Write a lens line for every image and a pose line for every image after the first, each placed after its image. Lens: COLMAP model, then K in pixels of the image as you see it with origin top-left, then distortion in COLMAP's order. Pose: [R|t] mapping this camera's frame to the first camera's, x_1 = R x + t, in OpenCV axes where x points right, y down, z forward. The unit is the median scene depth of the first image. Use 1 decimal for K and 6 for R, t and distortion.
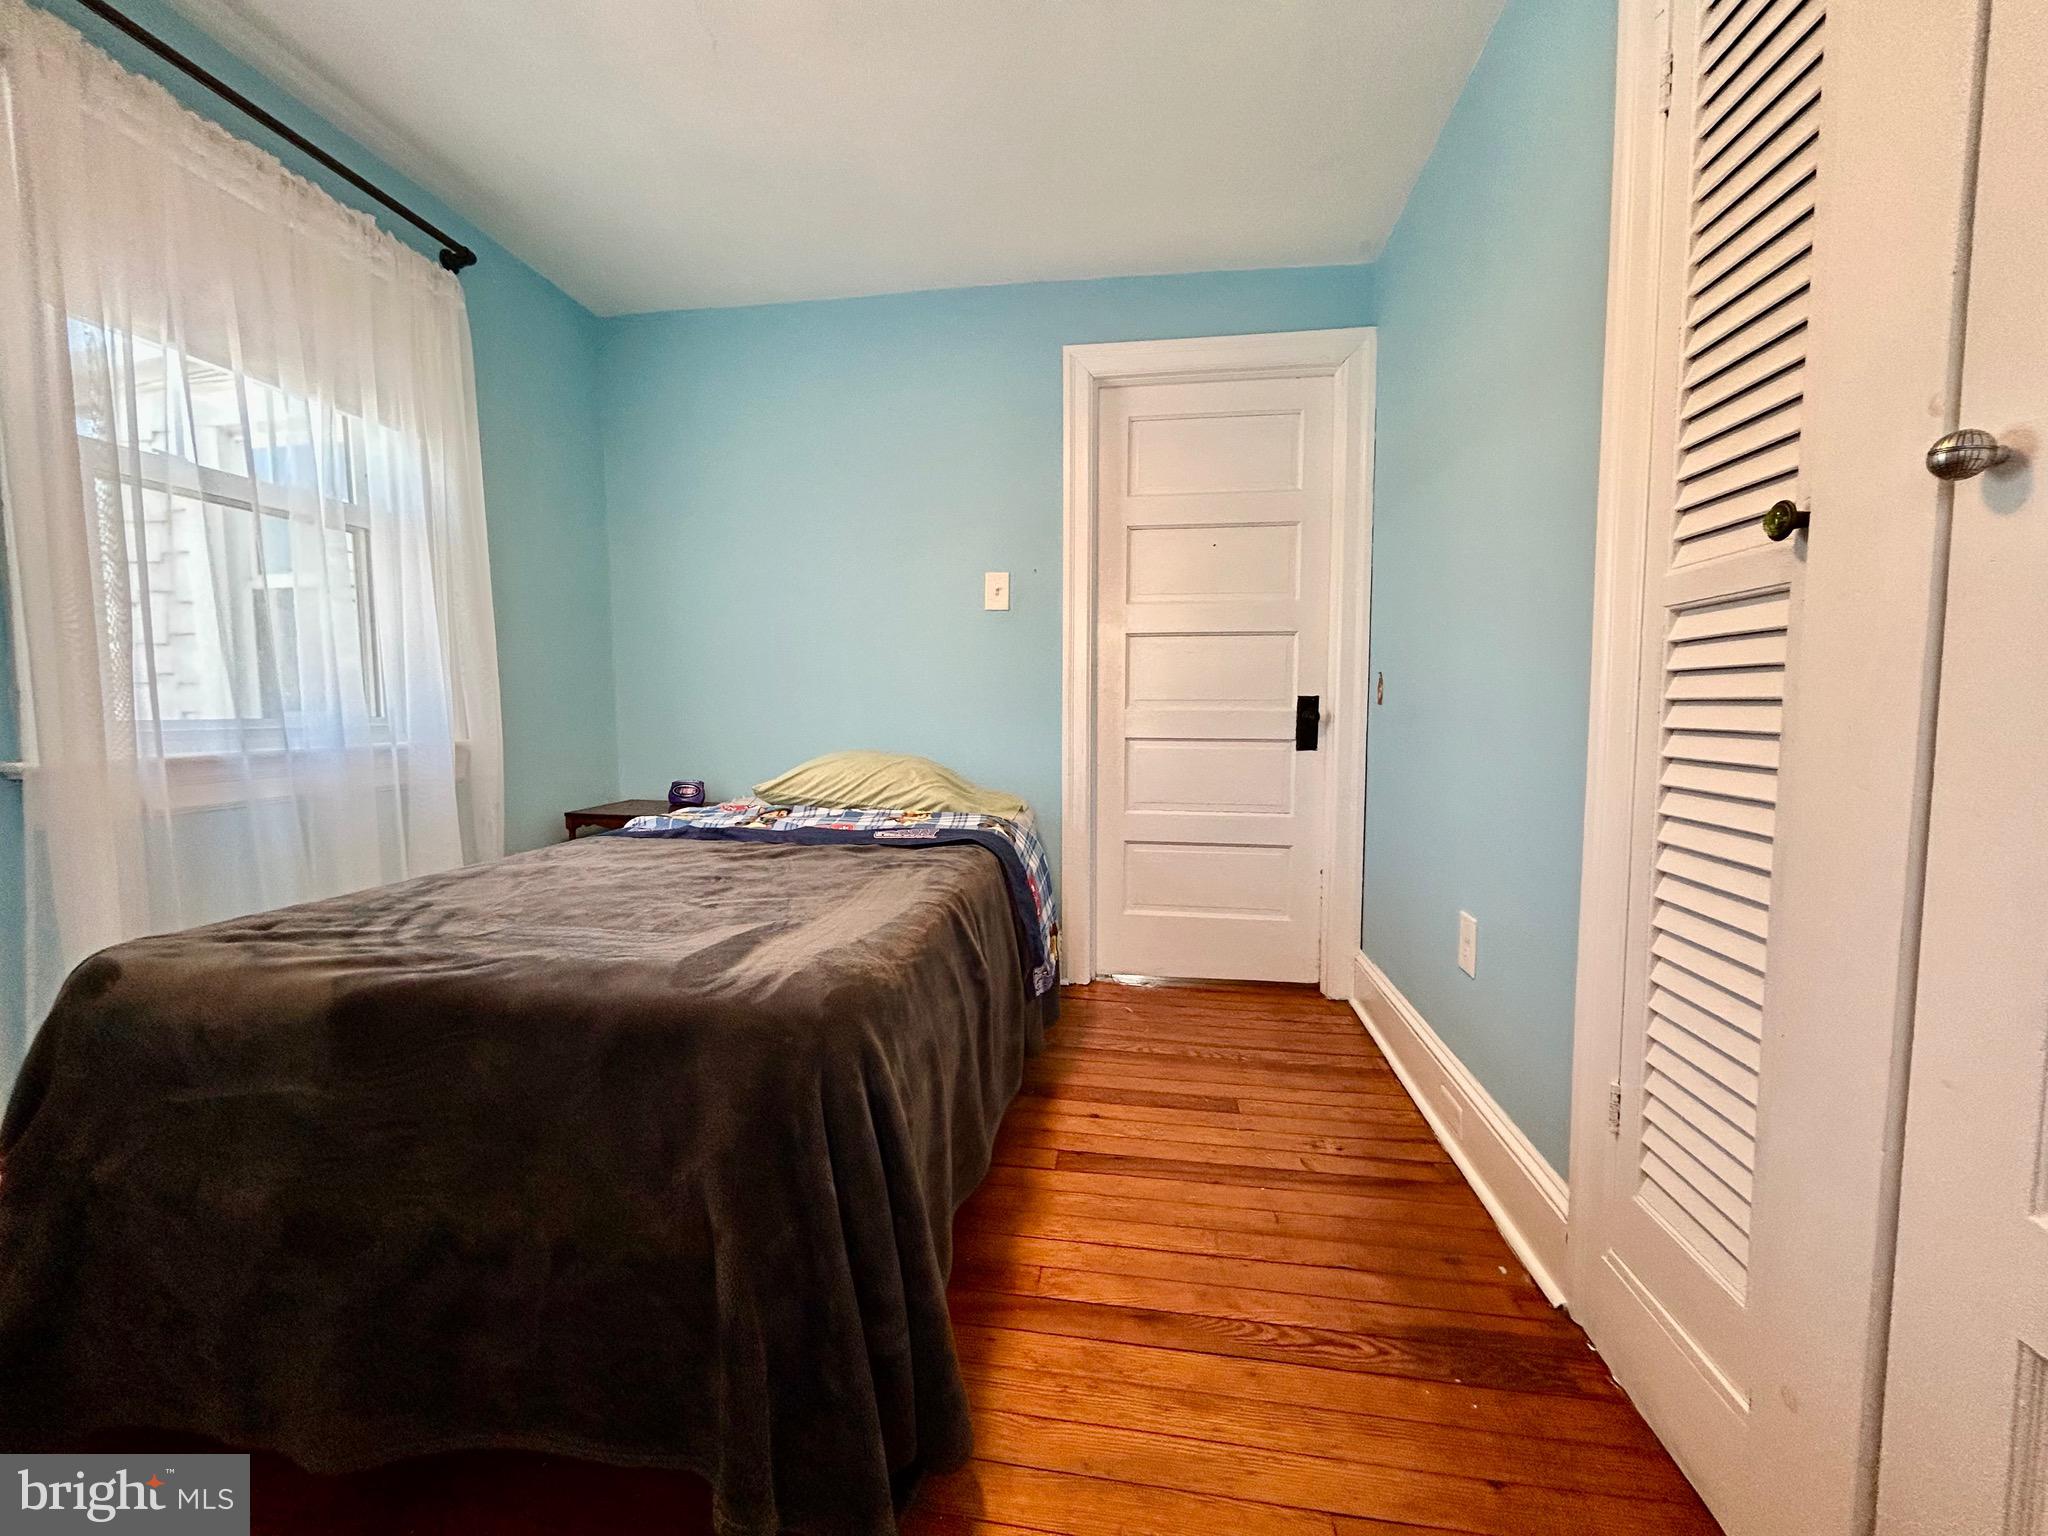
lens RADIAL K [[825.3, 0, 1018.1], [0, 825.3, 765.7], [0, 0, 1]] dist [-0.002692, -0.000506]
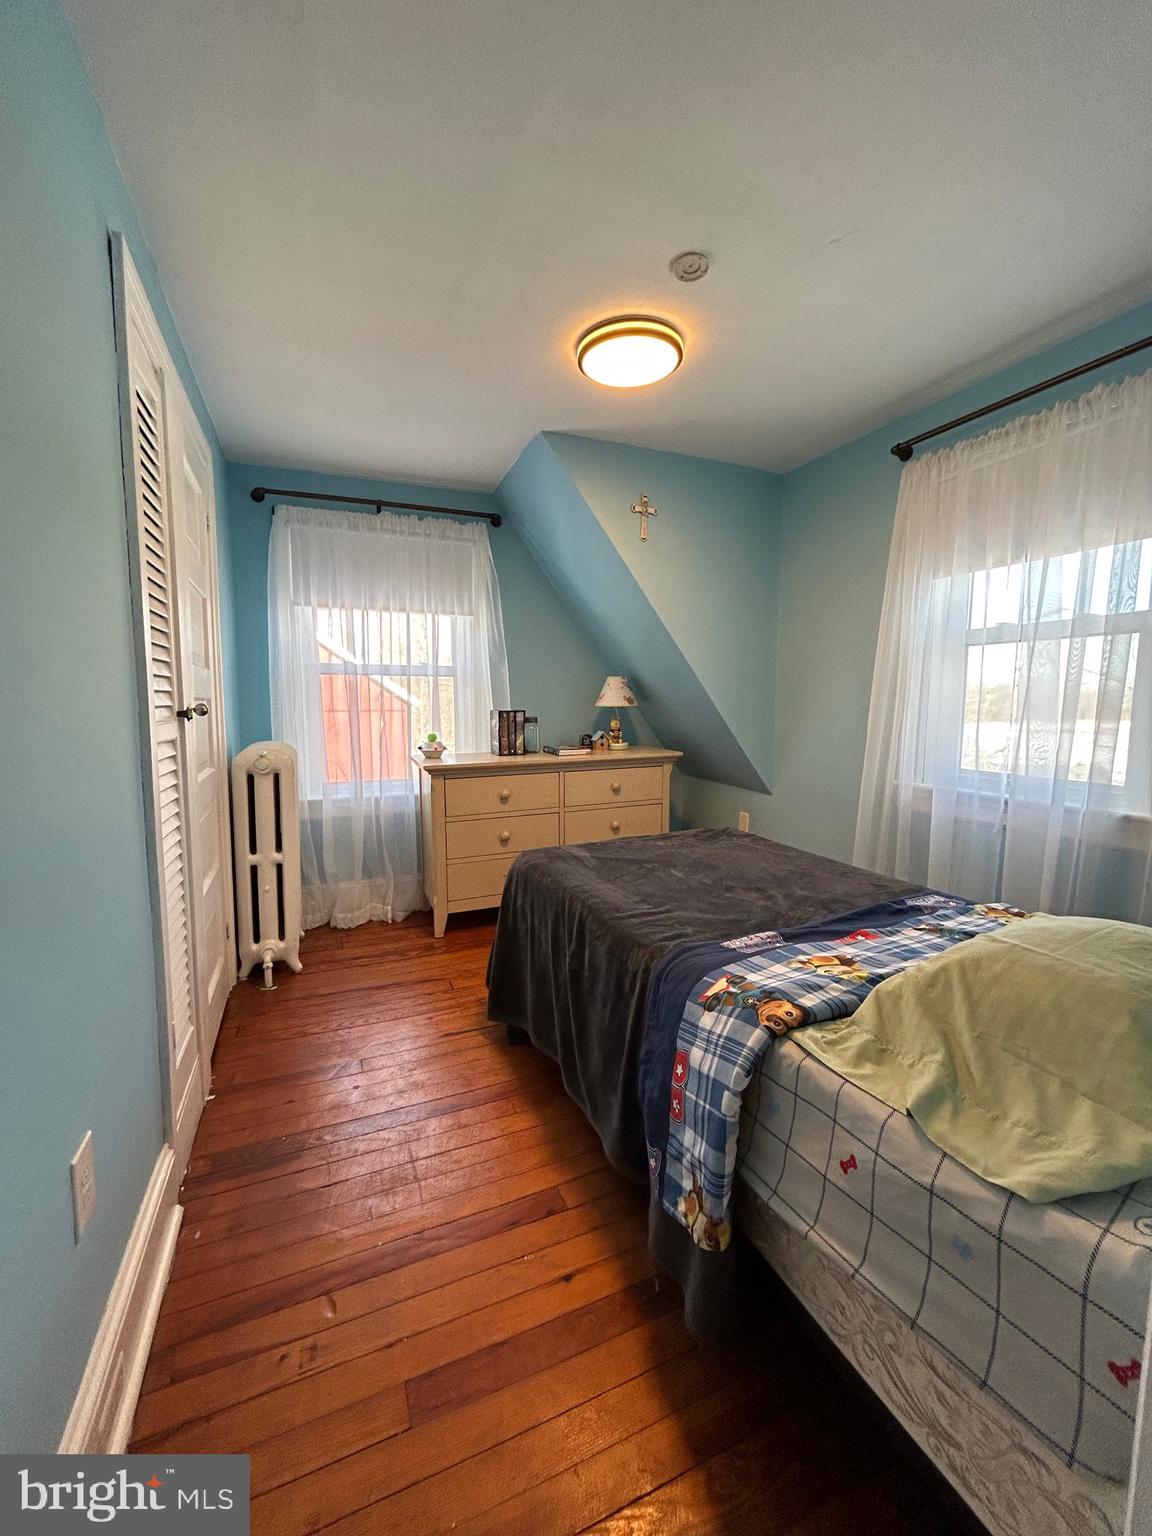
lens RADIAL K [[618.9, 0, 573.3], [0, 618.9, 768.3], [0, 0, 1]] dist [-0.002692, -0.000506]
pose [[-0.851148, 0.055011, -0.522035, 0.448694], [-0.043000, 0.983845, 0.173784, -0.255086], [0.523161, 0.170363, -0.835032, 1.631815]]
